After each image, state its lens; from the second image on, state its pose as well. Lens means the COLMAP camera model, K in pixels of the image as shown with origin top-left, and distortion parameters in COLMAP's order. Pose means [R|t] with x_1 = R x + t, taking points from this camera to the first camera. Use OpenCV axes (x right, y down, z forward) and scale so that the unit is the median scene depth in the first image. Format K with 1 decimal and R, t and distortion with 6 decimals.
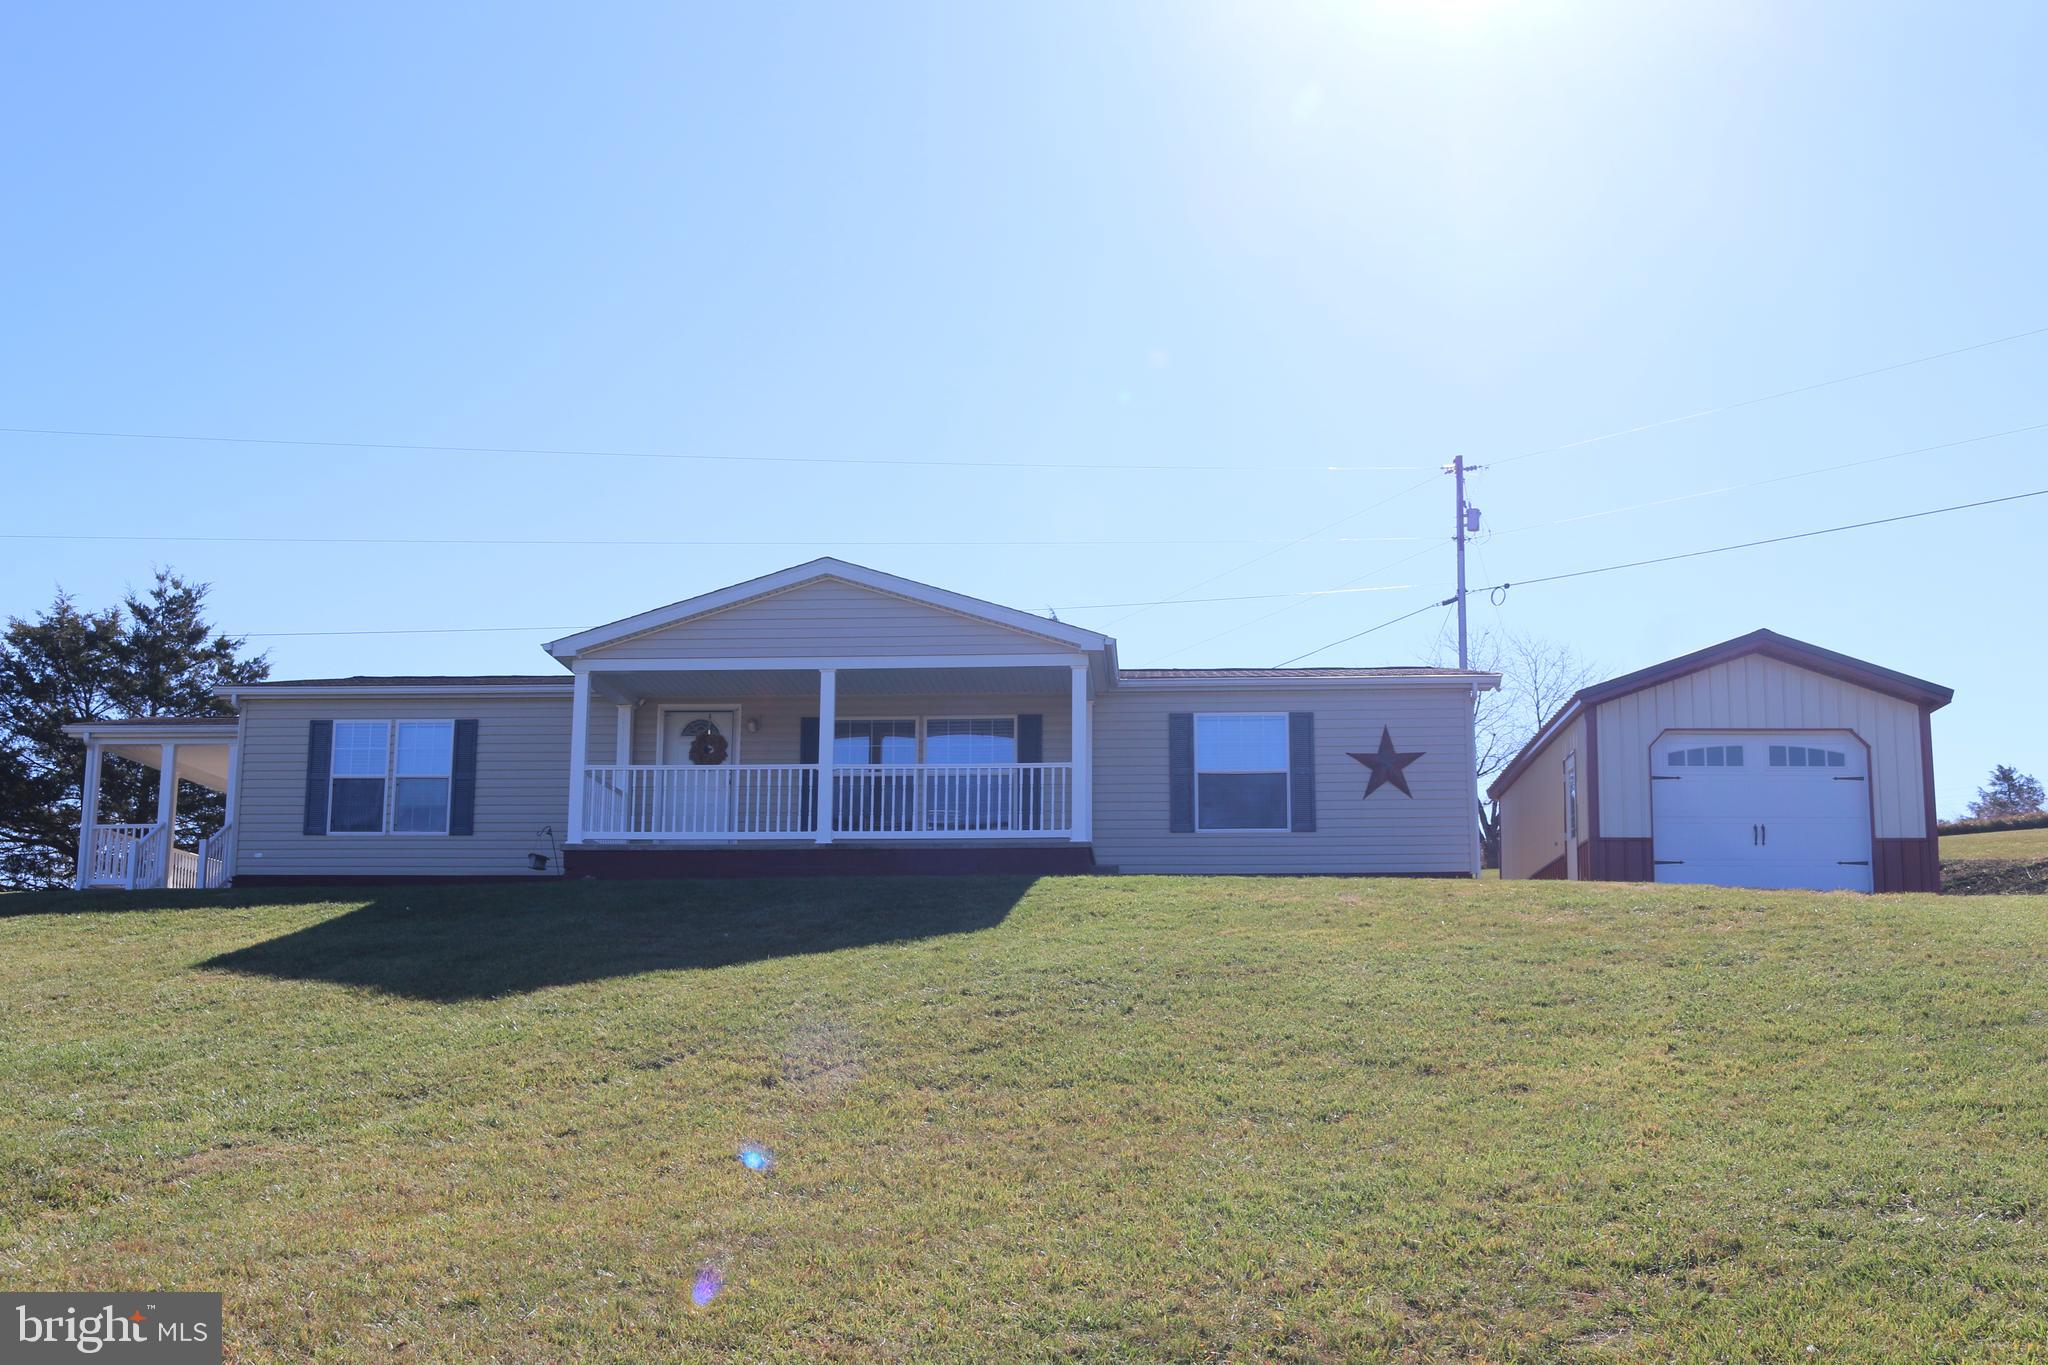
lens RADIAL K [[2238.2, 0, 1024.0], [0, 2238.2, 682.5], [0, 0, 1]] dist [-0.127841, 0.147030]
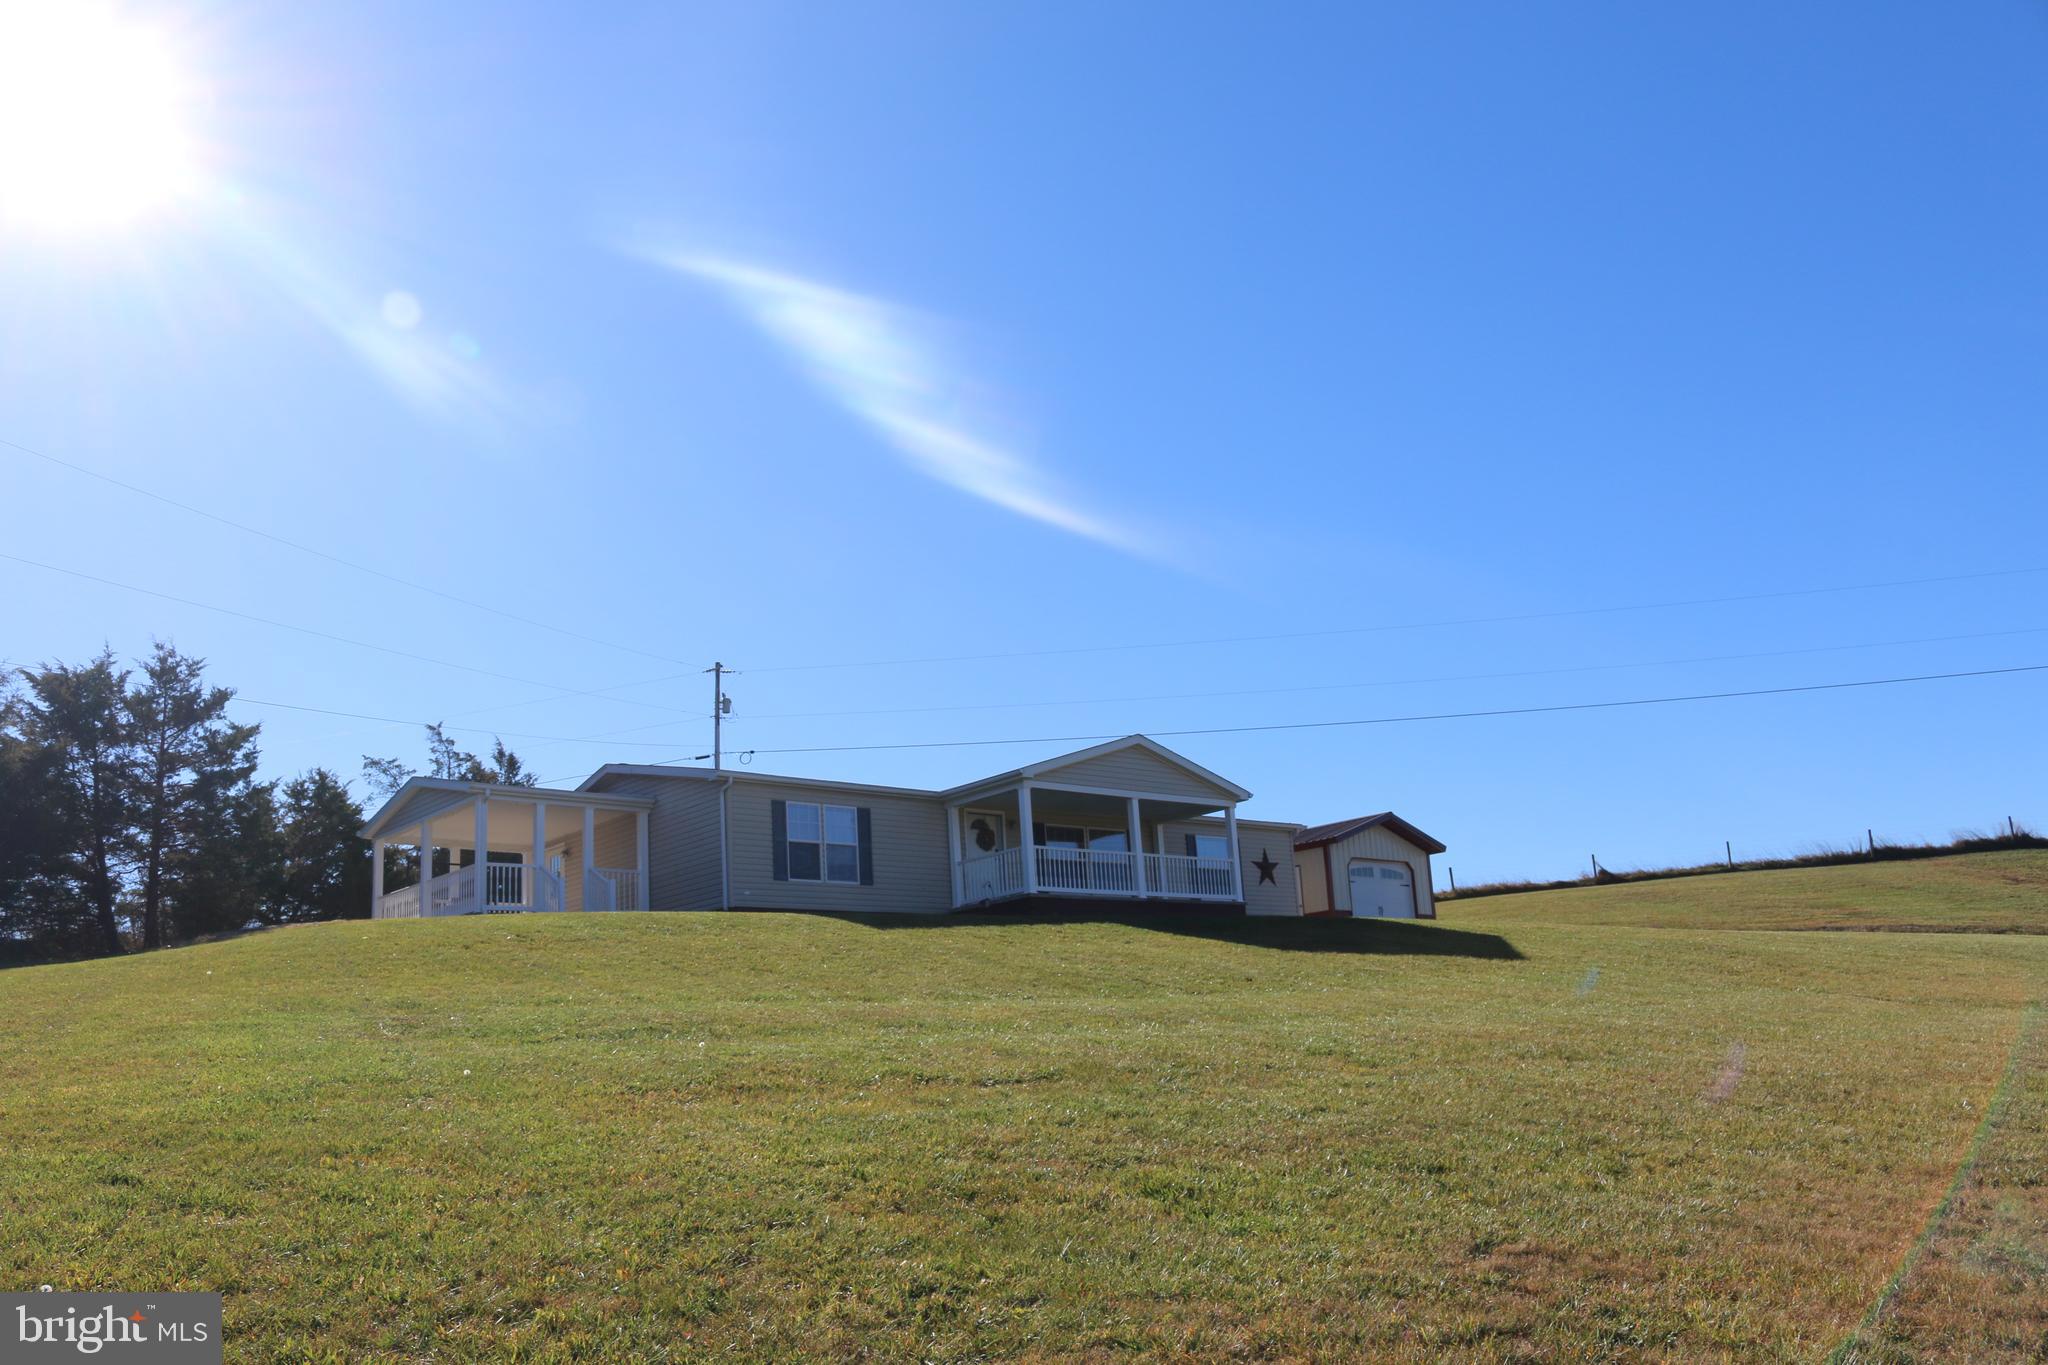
lens RADIAL K [[1669.6, 0, 1024.0], [0, 1669.6, 682.5], [0, 0, 1]] dist [-0.165678, 0.137591]
pose [[0.711313, 0.127464, 0.691221, -0.997709], [-0.069239, 0.991343, -0.111556, 0.052568], [-0.699456, 0.031492, 0.713981, 0.125159]]
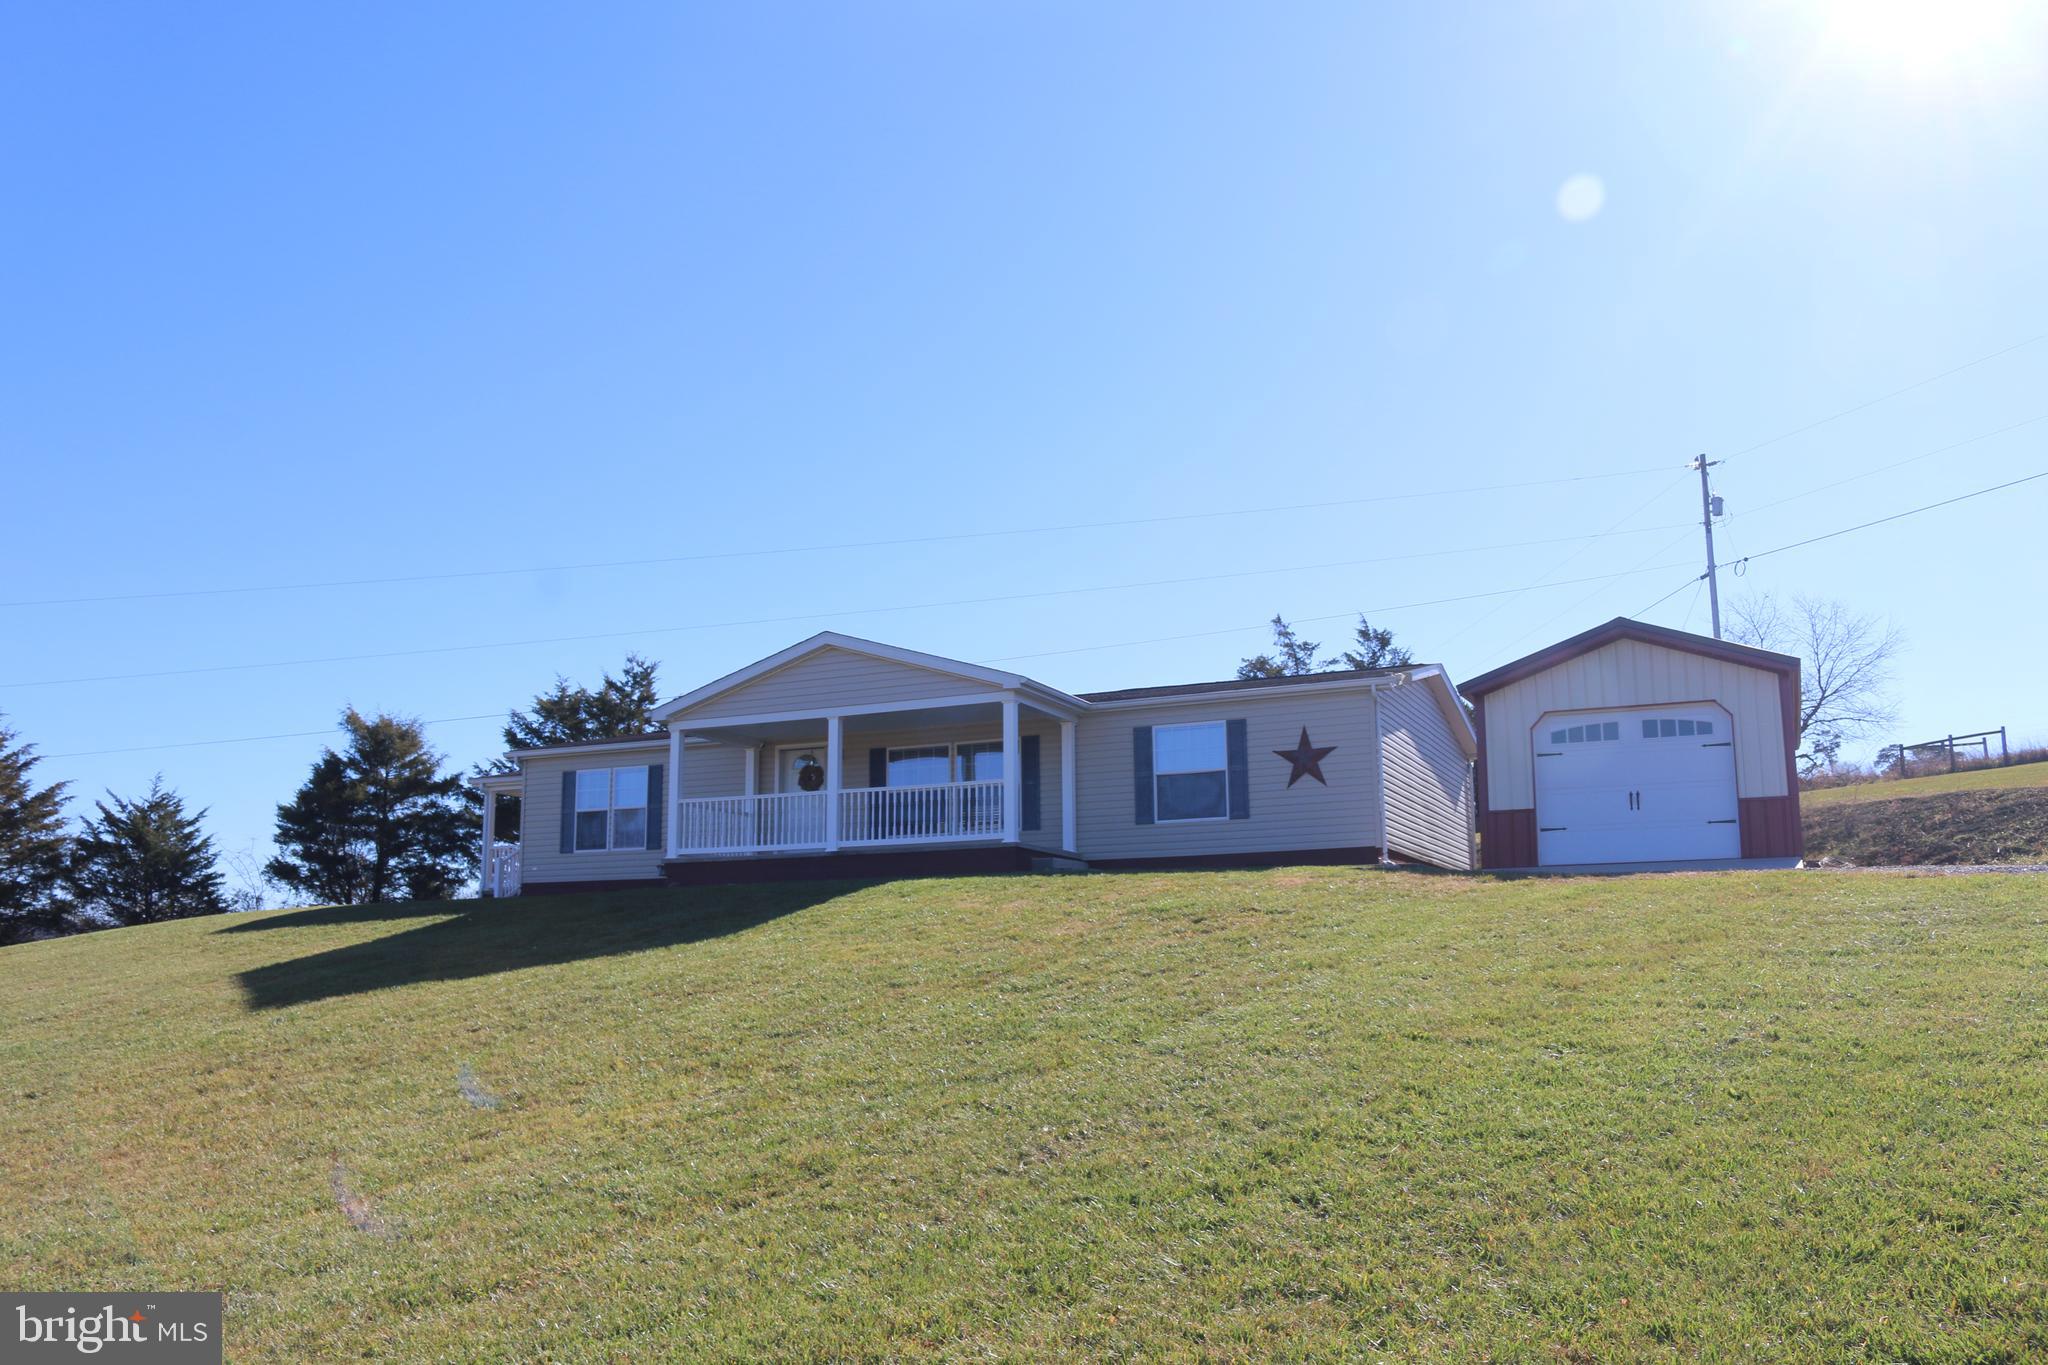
lens RADIAL K [[1669.6, 0, 1024.0], [0, 1669.6, 682.5], [0, 0, 1]] dist [-0.165678, 0.137591]
pose [[0.936575, -0.077136, -0.341873, 0.330941], [0.080571, 0.996740, -0.004162, -0.012131], [0.341080, -0.023647, 0.939737, 0.118127]]
